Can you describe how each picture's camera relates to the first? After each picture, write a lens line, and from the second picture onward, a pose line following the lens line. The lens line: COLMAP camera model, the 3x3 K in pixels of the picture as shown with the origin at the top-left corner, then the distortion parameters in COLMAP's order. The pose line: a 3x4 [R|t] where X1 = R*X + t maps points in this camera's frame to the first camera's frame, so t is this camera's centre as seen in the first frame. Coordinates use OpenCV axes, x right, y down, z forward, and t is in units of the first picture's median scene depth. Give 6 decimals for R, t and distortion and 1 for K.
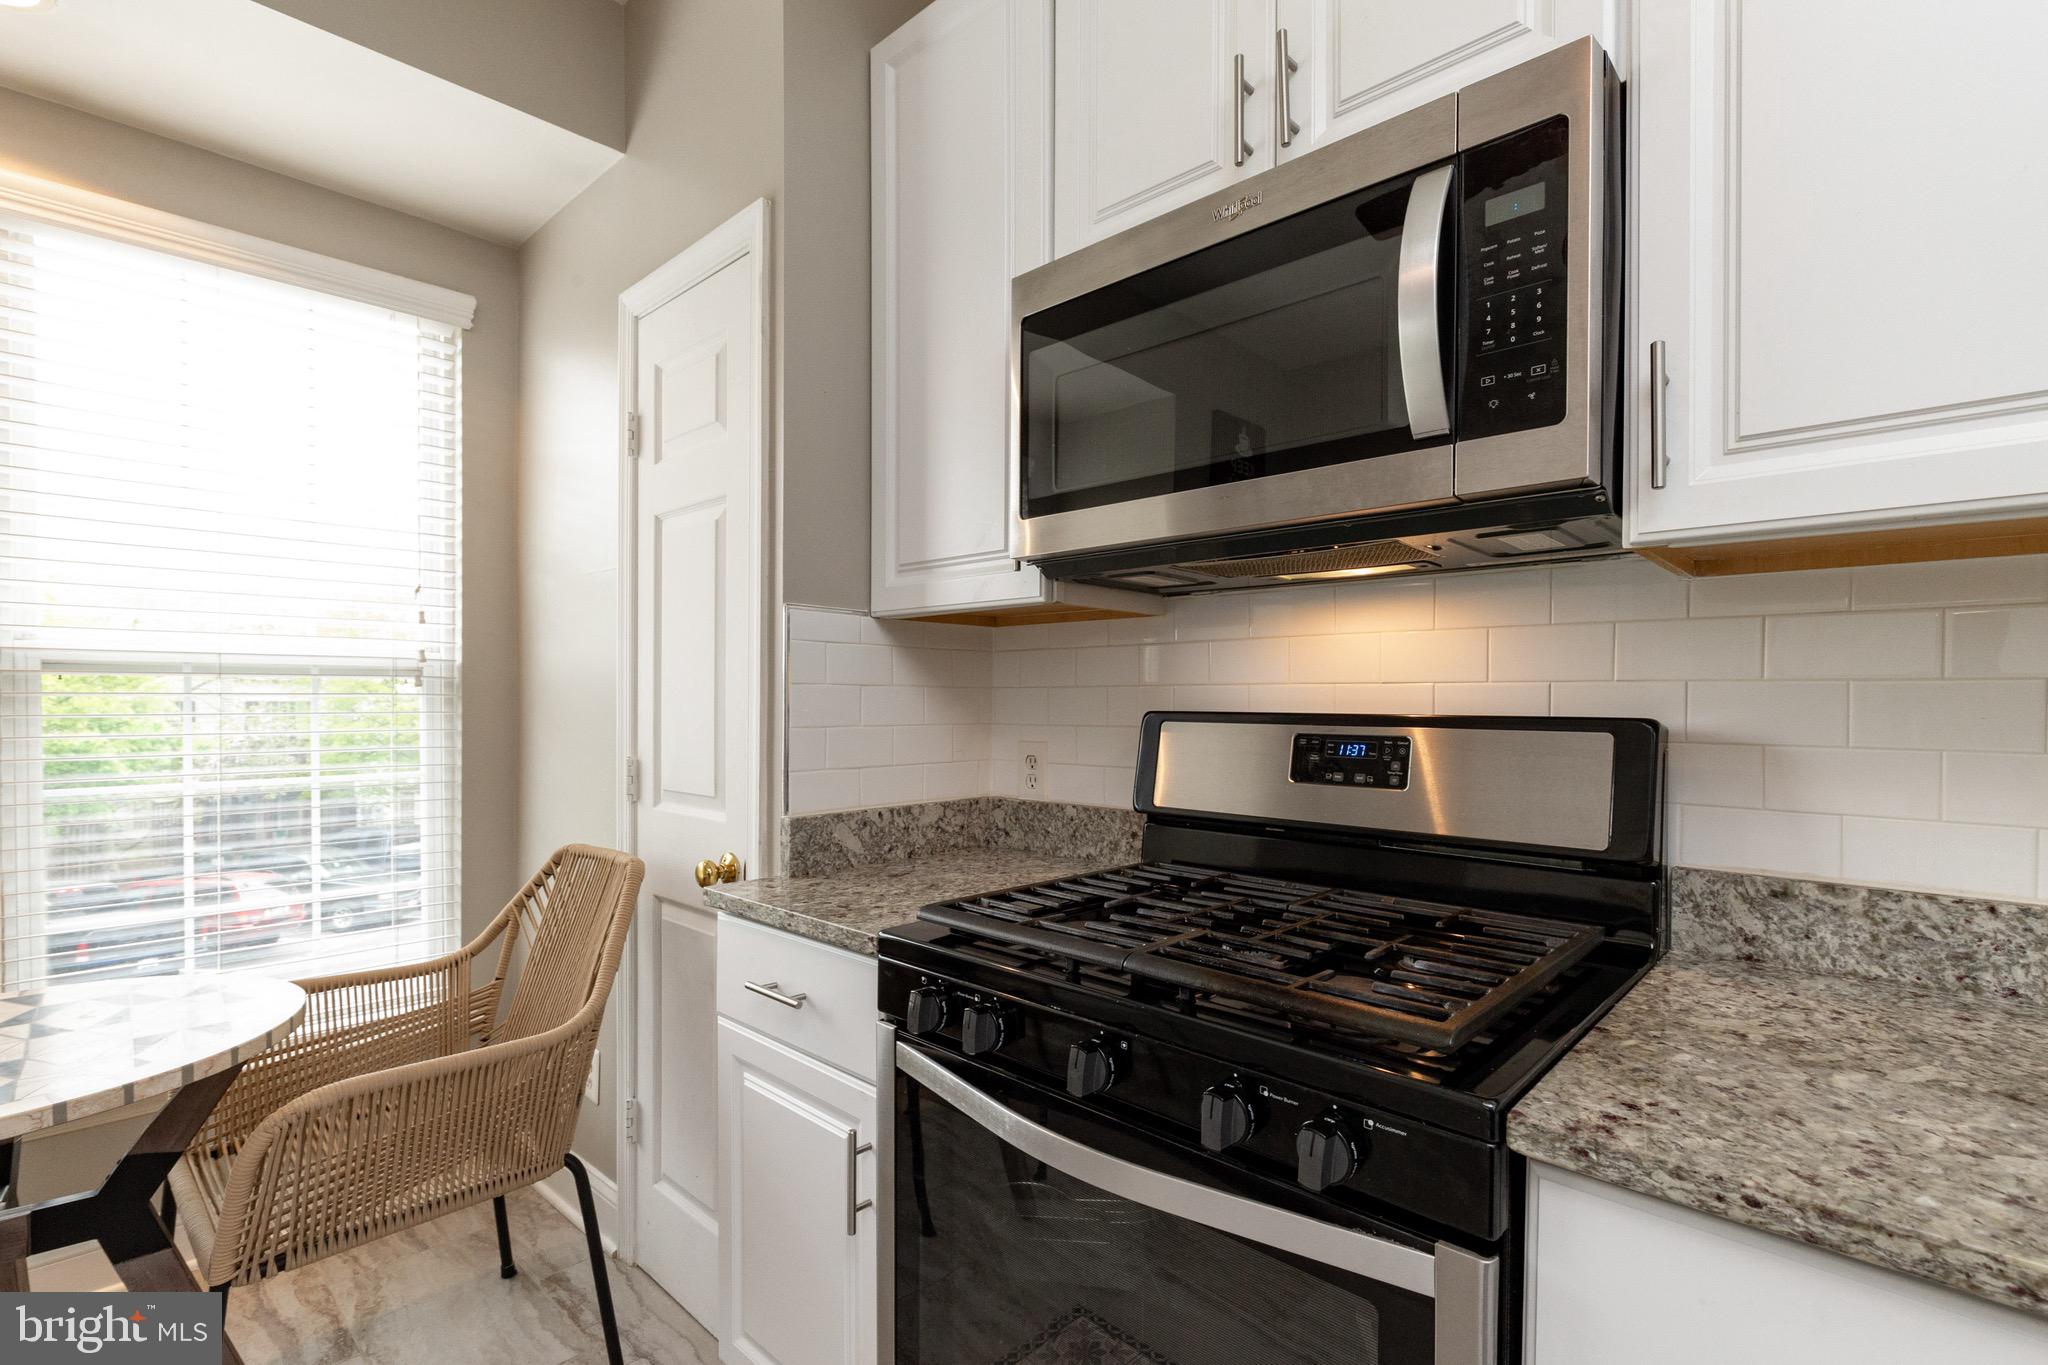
lens RADIAL K [[941.8, 0, 1054.9], [0, 941.8, 714.3], [0, 0, 1]] dist [0.007408, -0.001665]
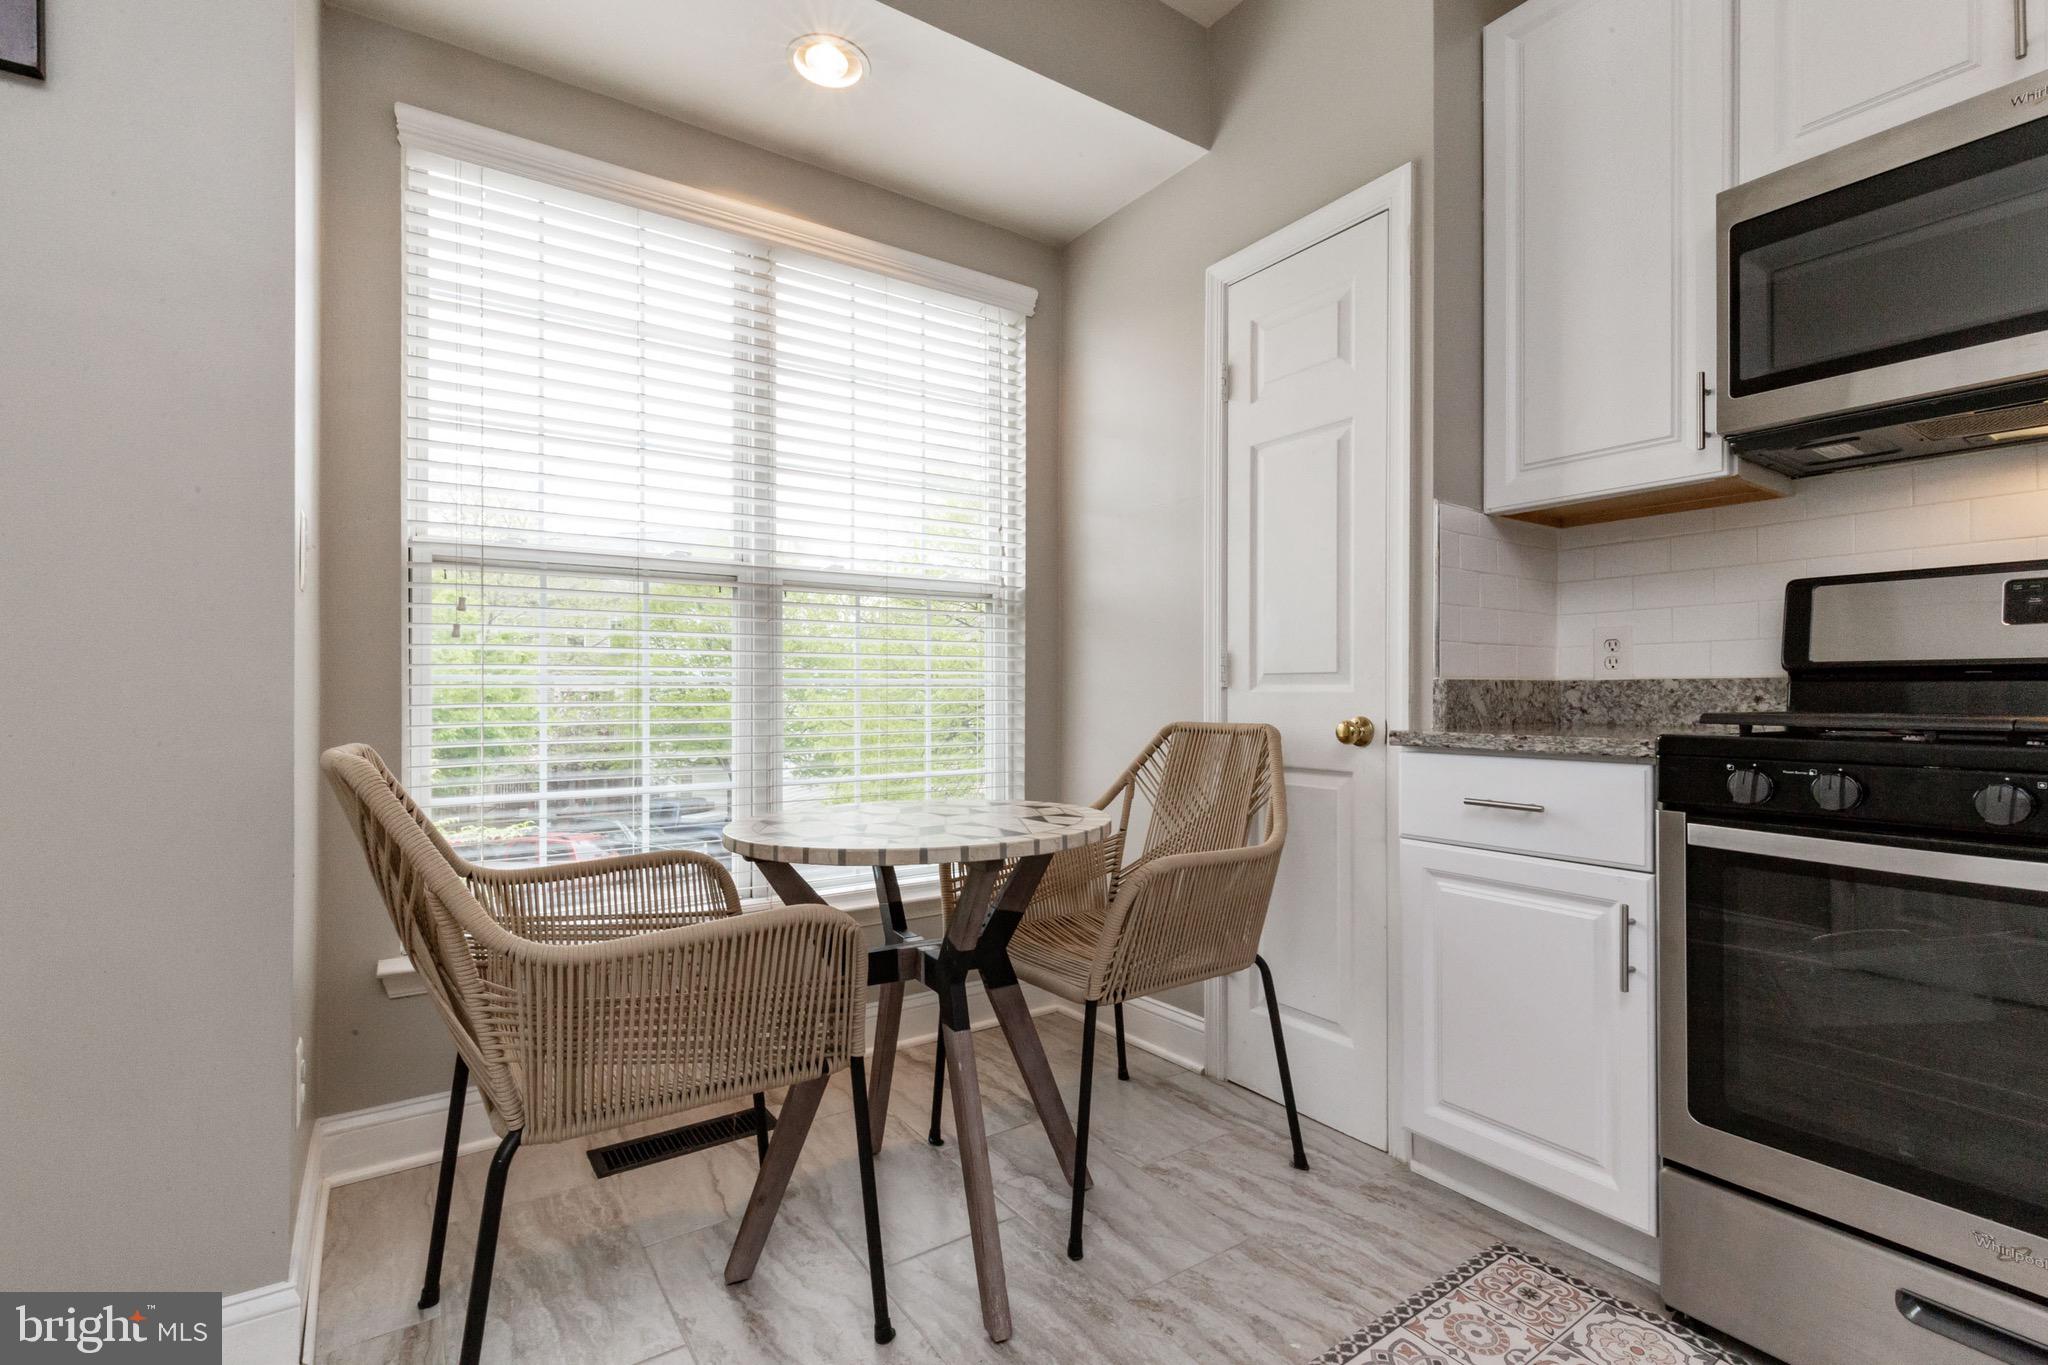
lens RADIAL K [[941.8, 0, 1034.8], [0, 941.8, 688.6], [0, 0, 1]] dist [0.007408, -0.001665]
pose [[0.976784, -0.004963, -0.214170, -0.517840], [0.000306, 0.999763, -0.021774, 0.144536], [0.214228, 0.021203, 0.976554, -0.256116]]
